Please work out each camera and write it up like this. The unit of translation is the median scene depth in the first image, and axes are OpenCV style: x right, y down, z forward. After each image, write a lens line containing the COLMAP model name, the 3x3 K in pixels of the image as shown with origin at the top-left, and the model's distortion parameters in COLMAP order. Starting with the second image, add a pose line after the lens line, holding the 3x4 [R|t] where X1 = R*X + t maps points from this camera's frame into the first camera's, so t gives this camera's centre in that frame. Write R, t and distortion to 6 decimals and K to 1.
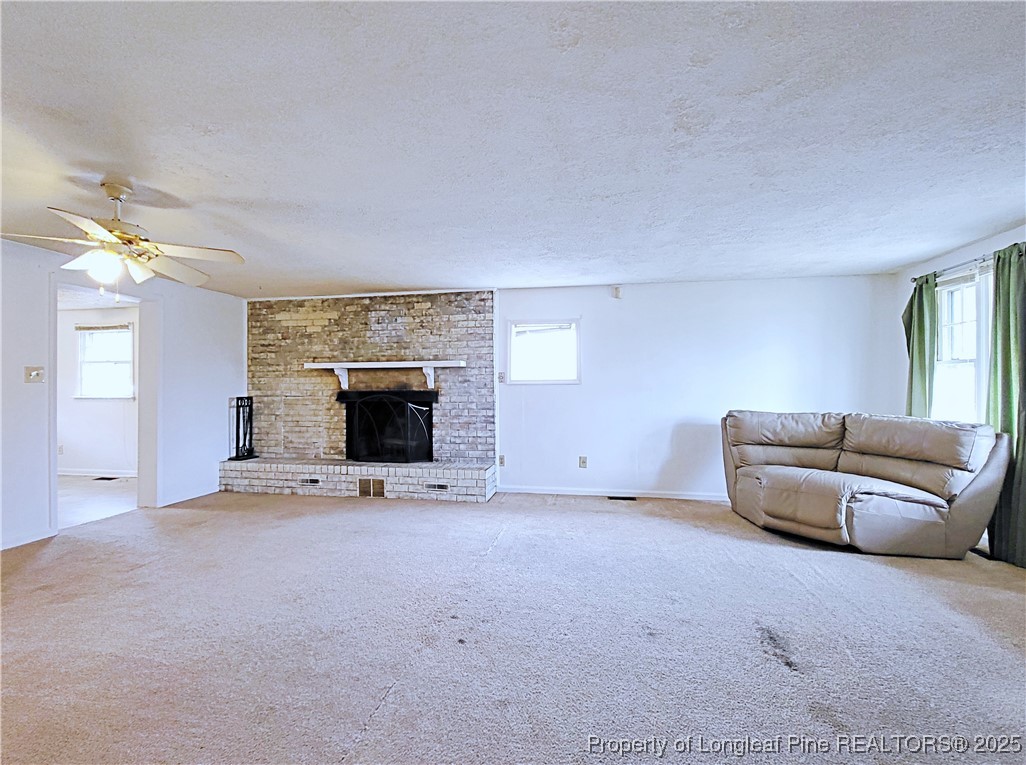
lens RADIAL K [[466.7, 0, 511.0], [0, 466.7, 385.8], [0, 0, 1]] dist [-0.002167, -0.001162]
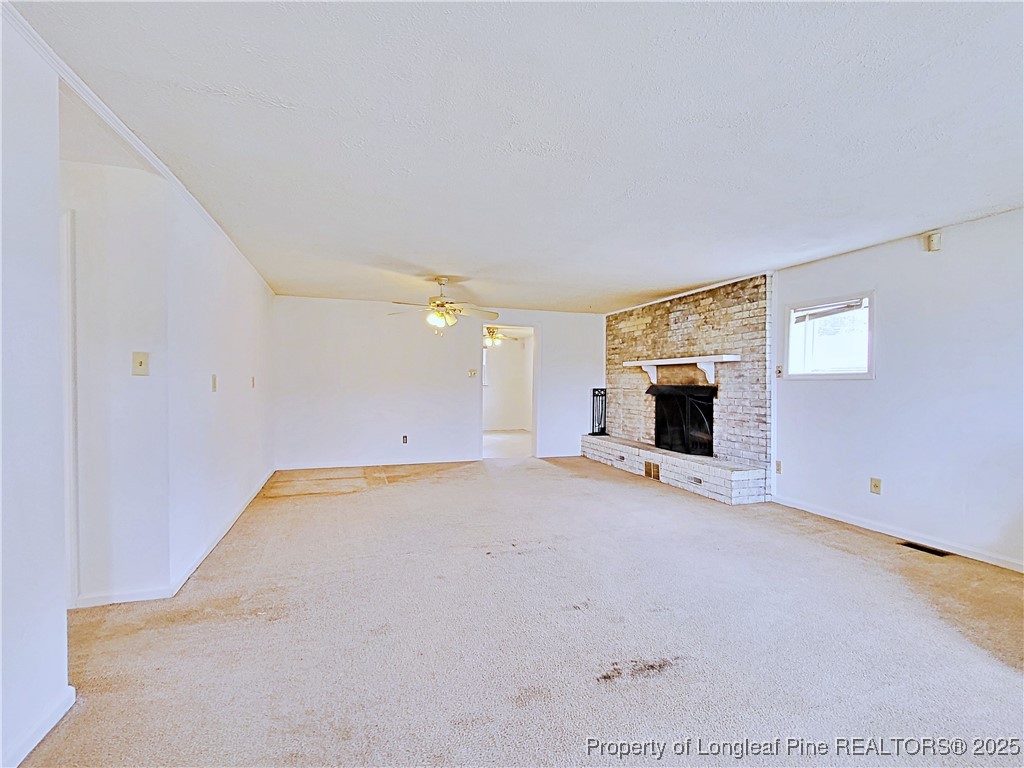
lens RADIAL K [[464.5, 0, 510.6], [0, 464.5, 386.5], [0, 0, 1]] dist [-0.000864, -0.000686]
pose [[0.483859, 0.014757, -0.875022, 0.485036], [-0.002126, 0.999875, 0.015686, -0.002875], [0.875143, -0.005729, 0.483830, 0.140450]]
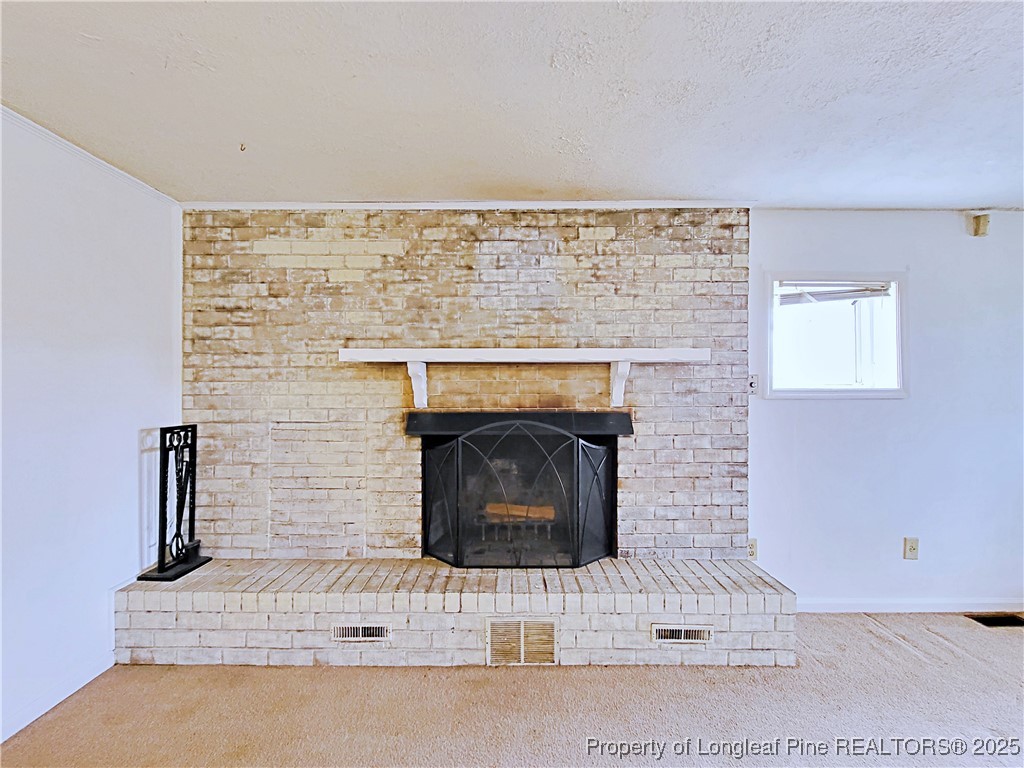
lens RADIAL K [[465.8, 0, 510.0], [0, 465.8, 387.3], [0, 0, 1]] dist [-0.002167, -0.001162]
pose [[0.983917, 0.004105, 0.178579, -0.359792], [-0.004657, 0.999986, 0.002672, -0.014807], [-0.178566, -0.003461, 0.983922, 0.541787]]
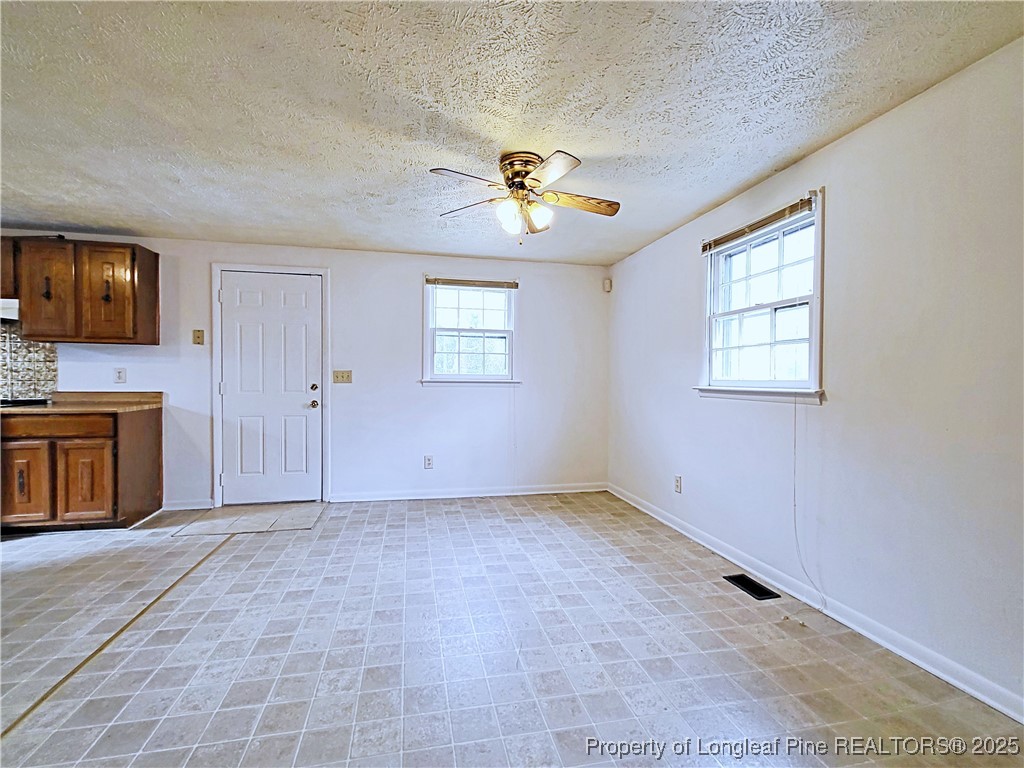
lens RADIAL K [[465.8, 0, 510.0], [0, 465.8, 387.3], [0, 0, 1]] dist [-0.002167, -0.001162]
pose [[0.388491, 0.024029, -0.921139, -0.665437], [-0.004785, 0.999699, 0.024060, 0.014422], [0.921440, -0.004939, 0.388489, 0.740604]]
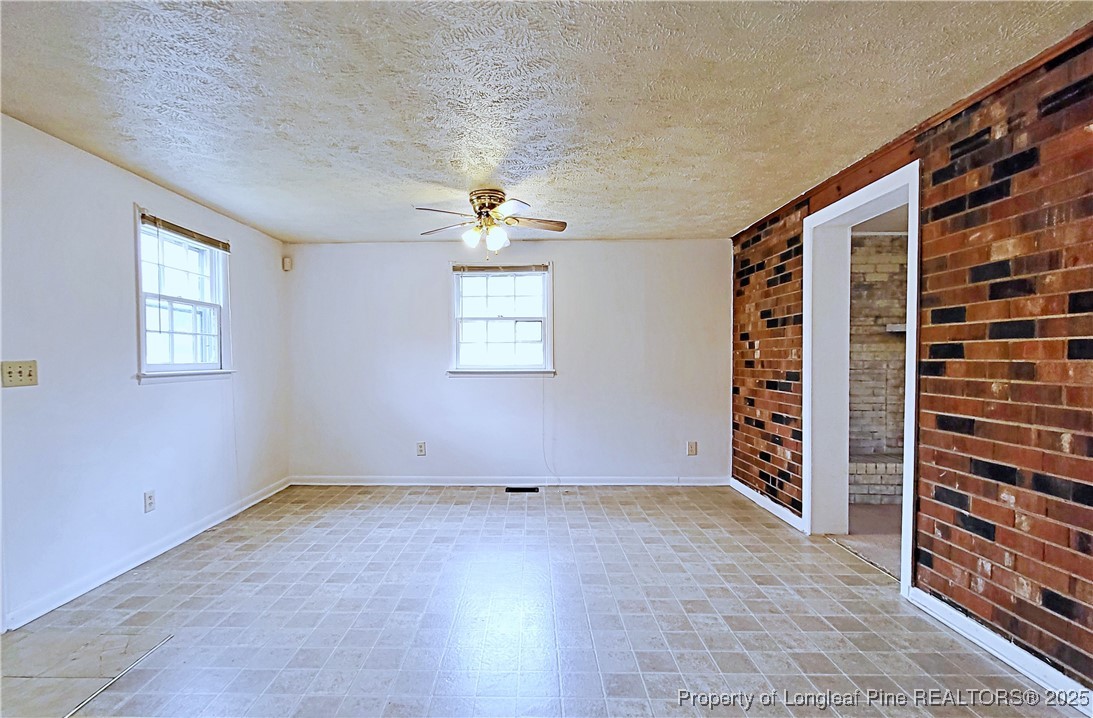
lens RADIAL K [[522.9, 0, 518.3], [0, 522.9, 372.6], [0, 0, 1]] dist [-0.001607, -0.000817]
pose [[0.988000, -0.004073, 0.154399, -1.150293], [-0.001057, 0.999451, 0.033128, 0.001166], [-0.154449, -0.032893, 0.987453, 0.283964]]
